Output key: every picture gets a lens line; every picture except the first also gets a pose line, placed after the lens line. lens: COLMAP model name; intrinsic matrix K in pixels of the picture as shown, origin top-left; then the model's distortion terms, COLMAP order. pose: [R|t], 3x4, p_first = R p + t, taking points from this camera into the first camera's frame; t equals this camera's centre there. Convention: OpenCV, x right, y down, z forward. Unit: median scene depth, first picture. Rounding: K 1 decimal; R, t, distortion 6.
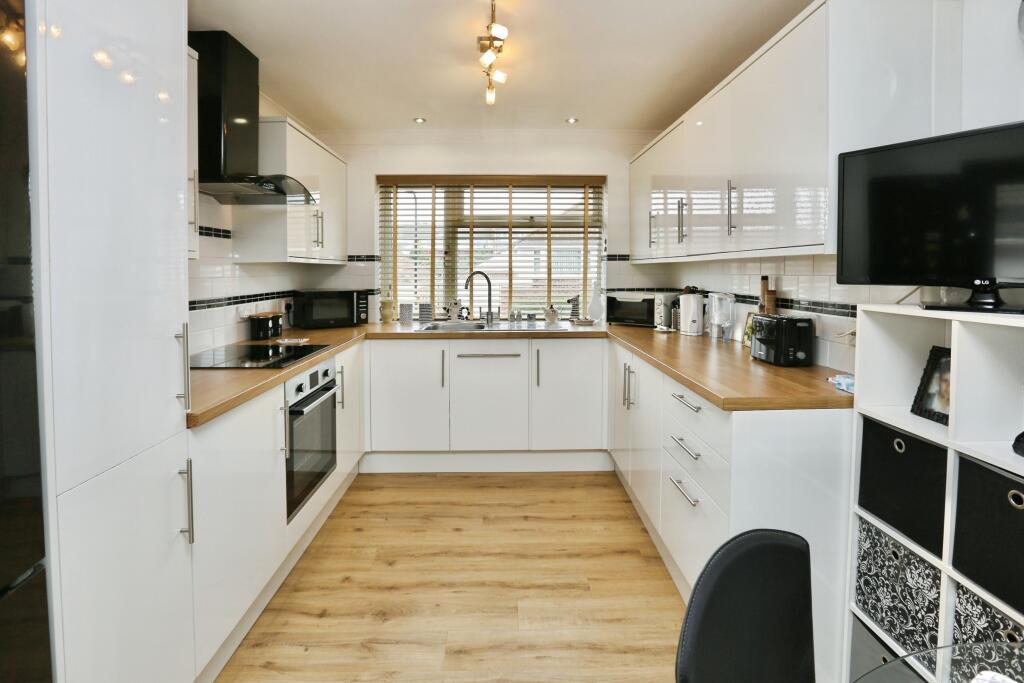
lens RADIAL K [[512.7, 0, 555.1], [0, 512.7, 275.3], [0, 0, 1]] dist [-0.001294, 0.000115]
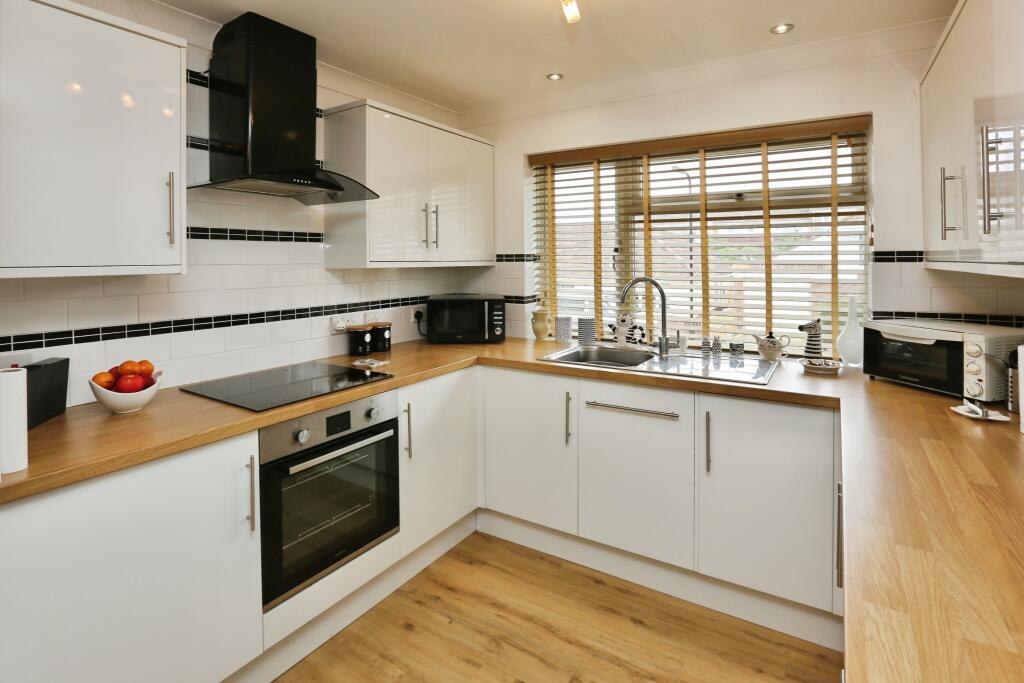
lens RADIAL K [[543.6, 0, 514.8], [0, 543.6, 245.9], [0, 0, 1]] dist [-0.027762, 0.000900]
pose [[0.800651, -0.010268, -0.599043, 0.146279], [-0.008014, 0.999580, -0.027845, -0.028035], [0.599078, 0.027095, 0.800232, 0.301183]]
